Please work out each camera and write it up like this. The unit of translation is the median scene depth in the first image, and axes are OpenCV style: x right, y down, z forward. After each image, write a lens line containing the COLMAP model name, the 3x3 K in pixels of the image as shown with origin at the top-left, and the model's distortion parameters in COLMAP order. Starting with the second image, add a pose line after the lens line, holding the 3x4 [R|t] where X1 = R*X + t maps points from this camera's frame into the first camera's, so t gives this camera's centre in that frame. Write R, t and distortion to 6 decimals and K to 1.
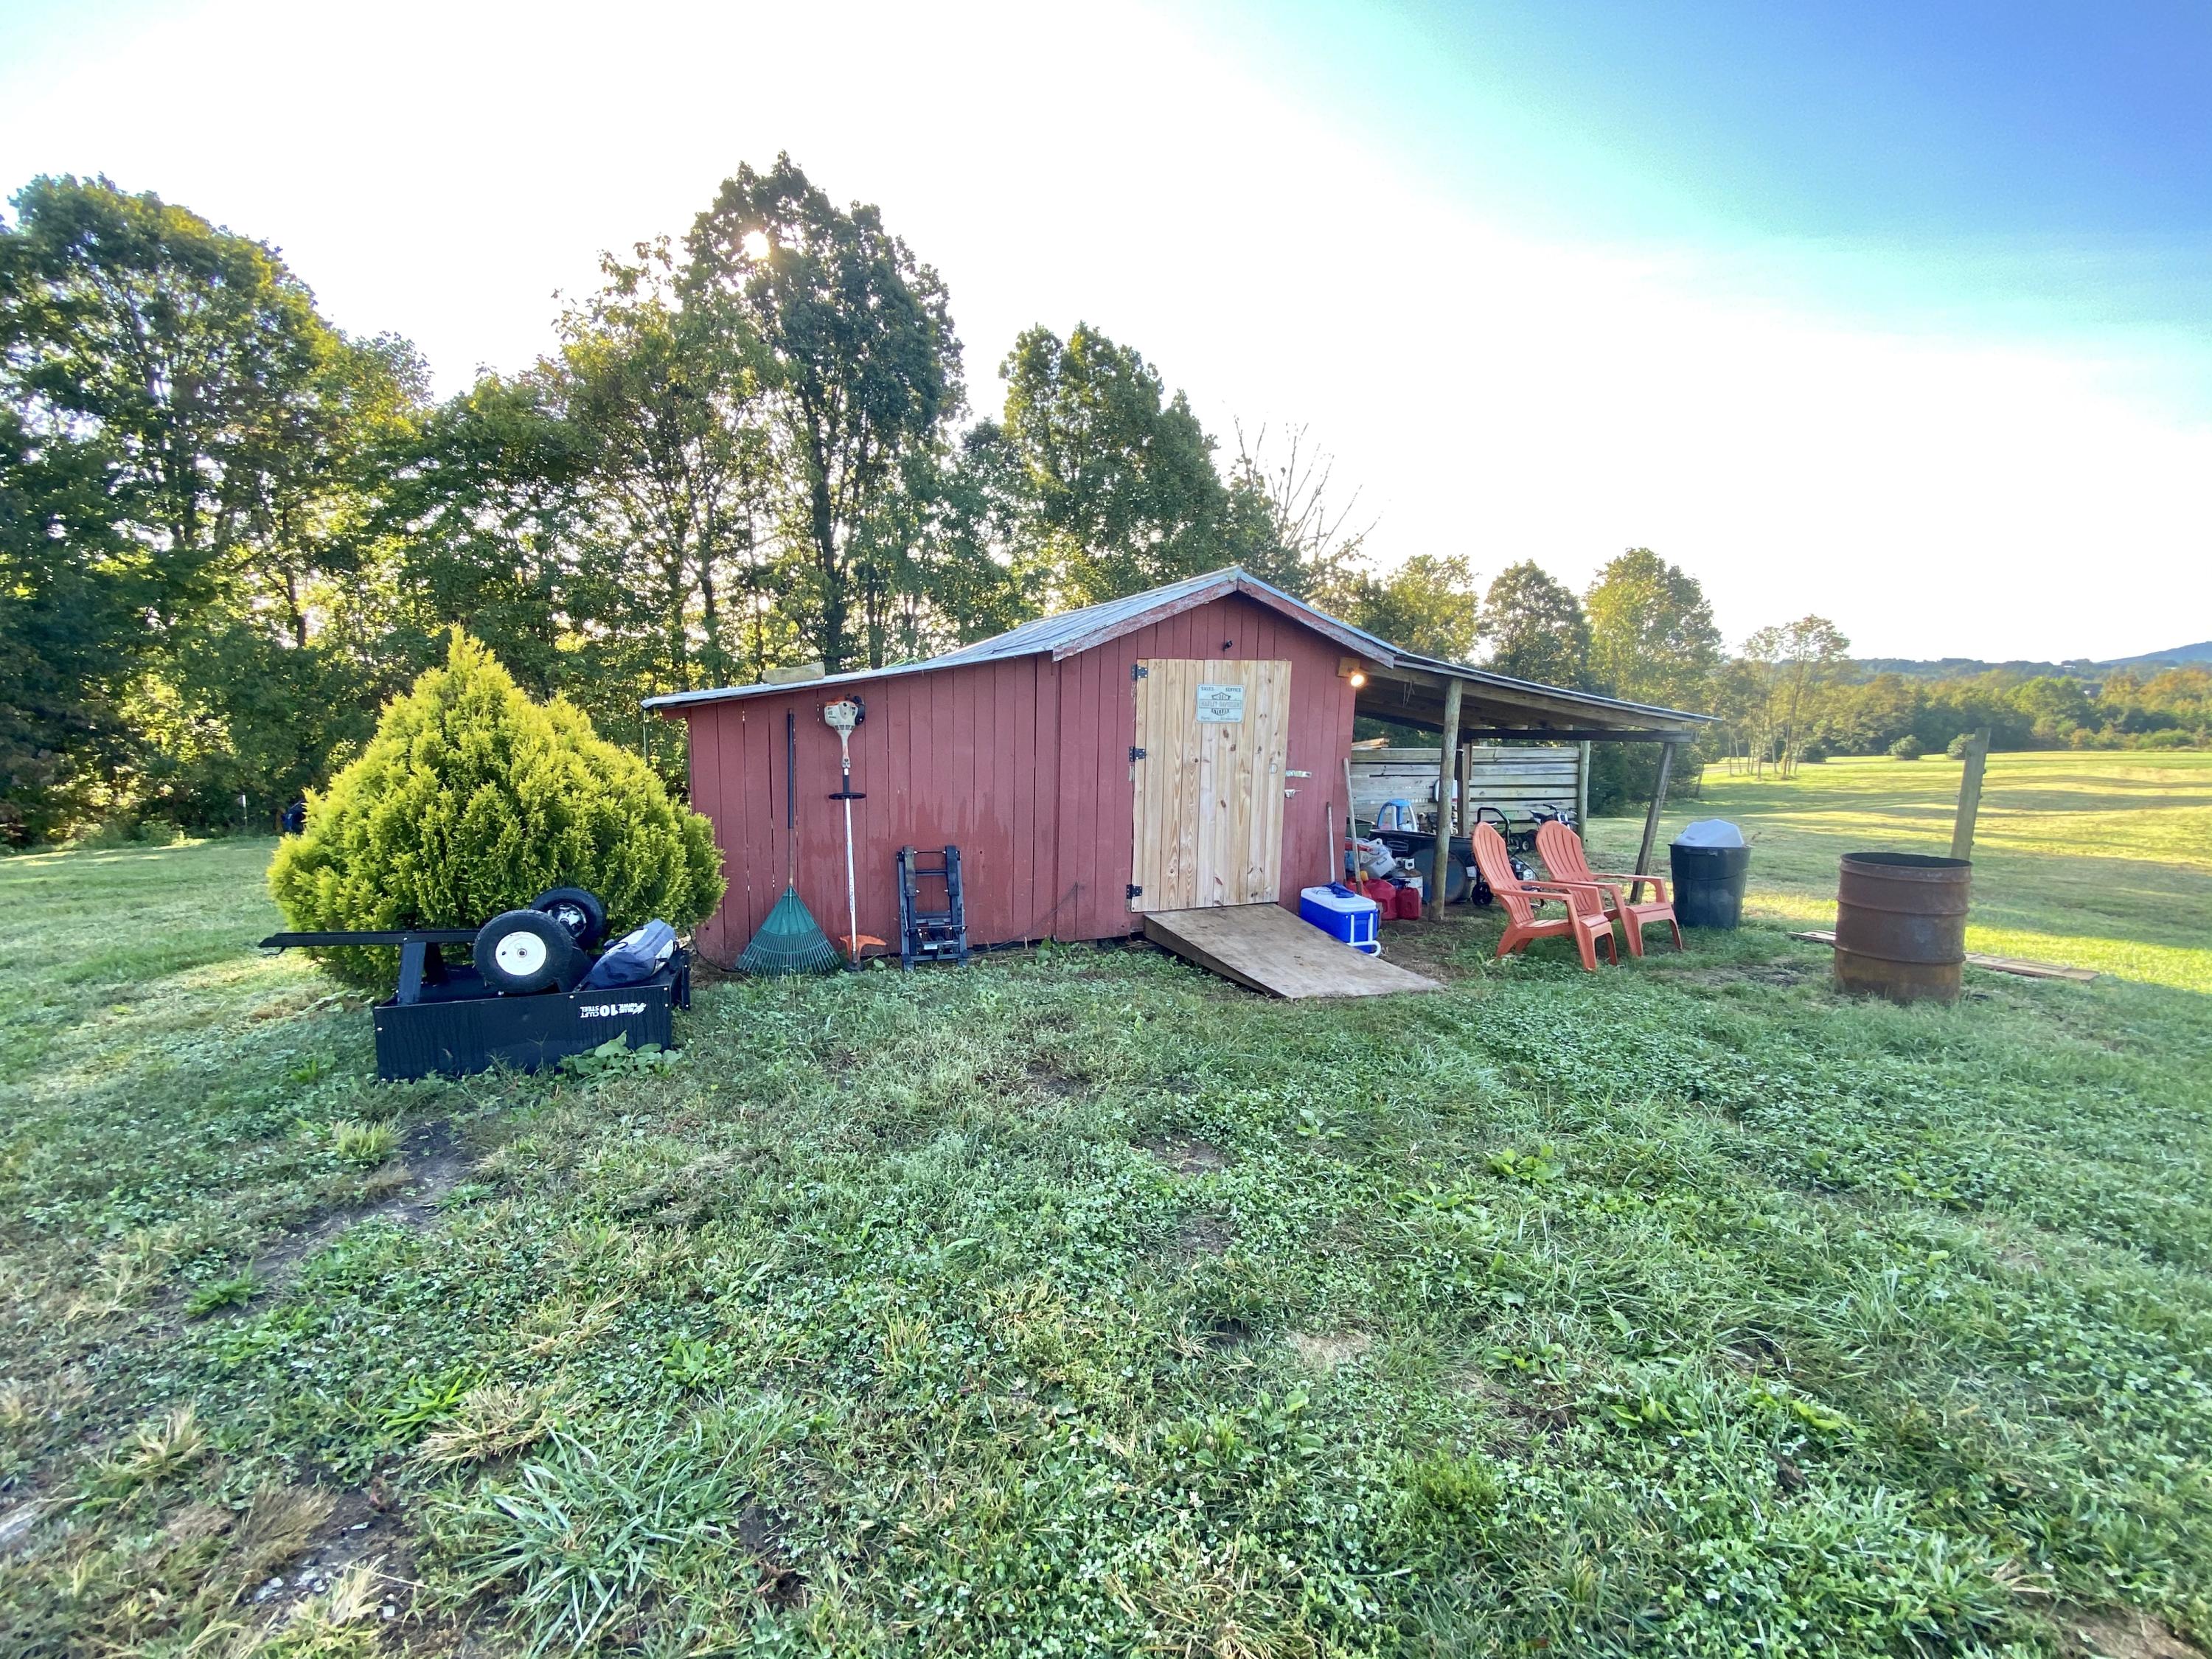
lens RADIAL K [[906.0, 0, 1112.4], [0, 906.0, 823.8], [0, 0, 1]] dist [0.002414, -0.007357]
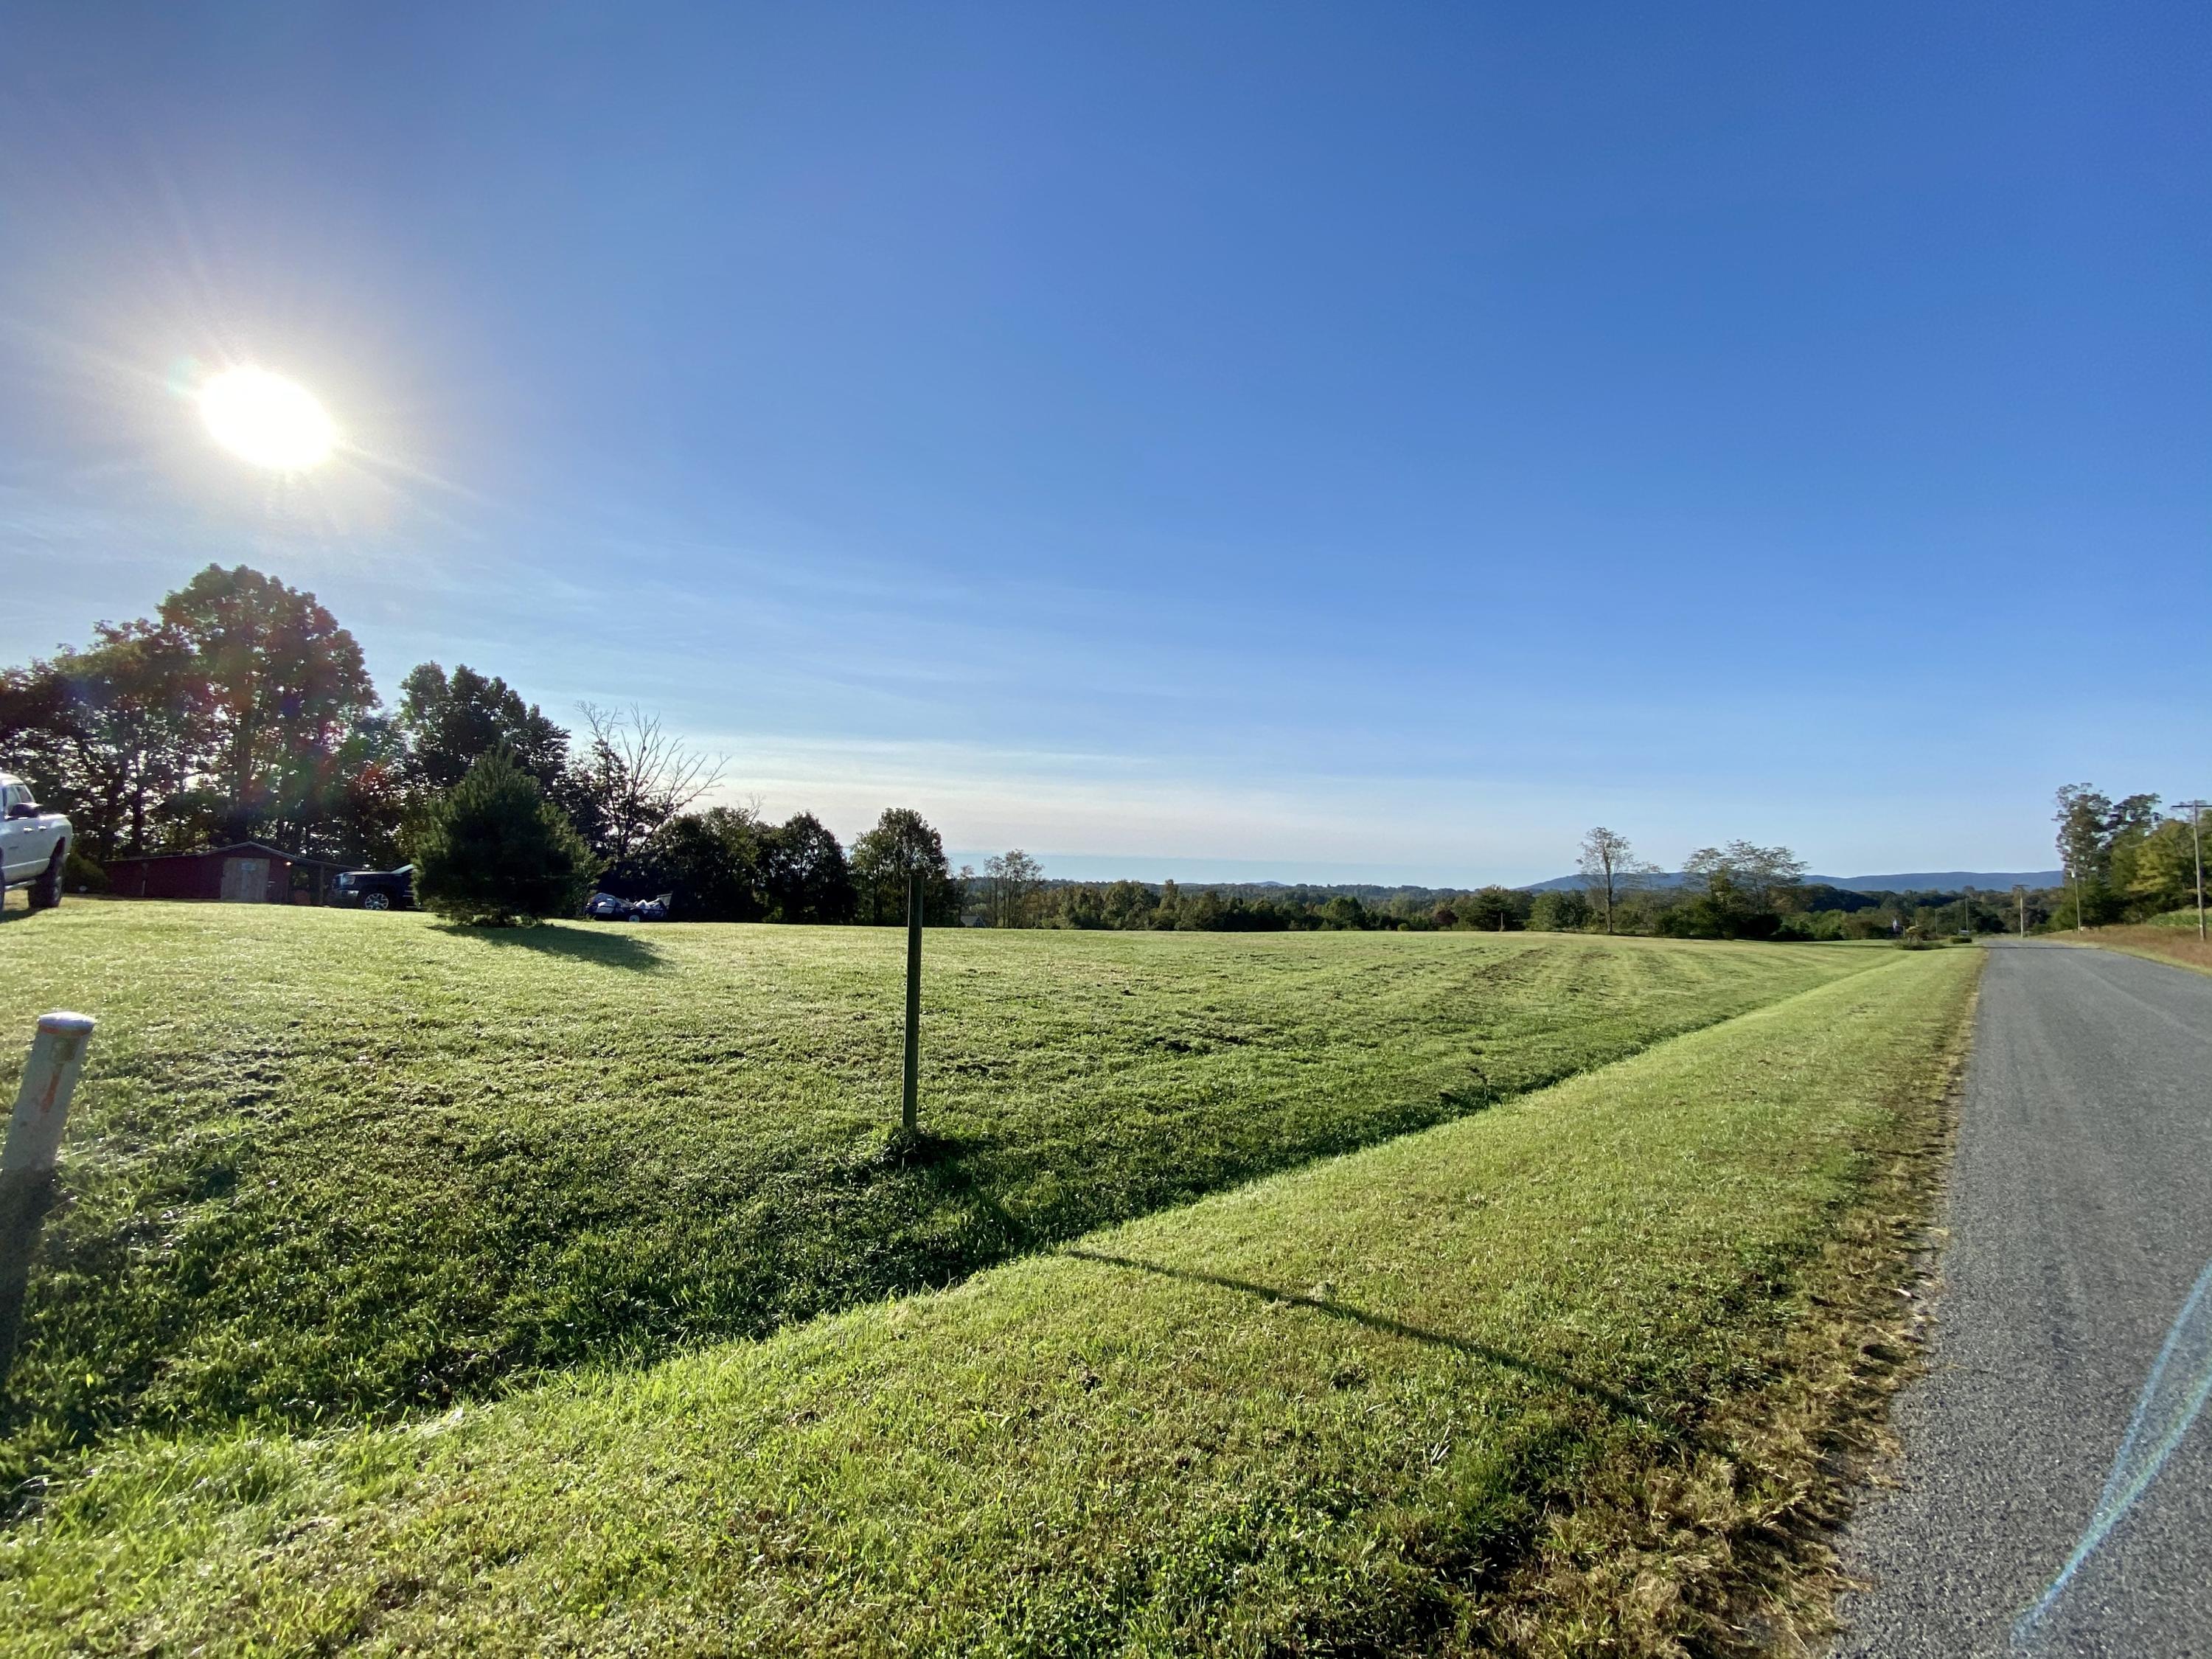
lens RADIAL K [[906.0, 0, 1113.3], [0, 906.0, 821.7], [0, 0, 1]] dist [0.002414, -0.007357]
pose [[0.917163, 0.047546, 0.395665, 0.380214], [0.048488, 0.972166, -0.229220, 0.158998], [-0.395551, 0.229418, 0.889330, -0.822368]]
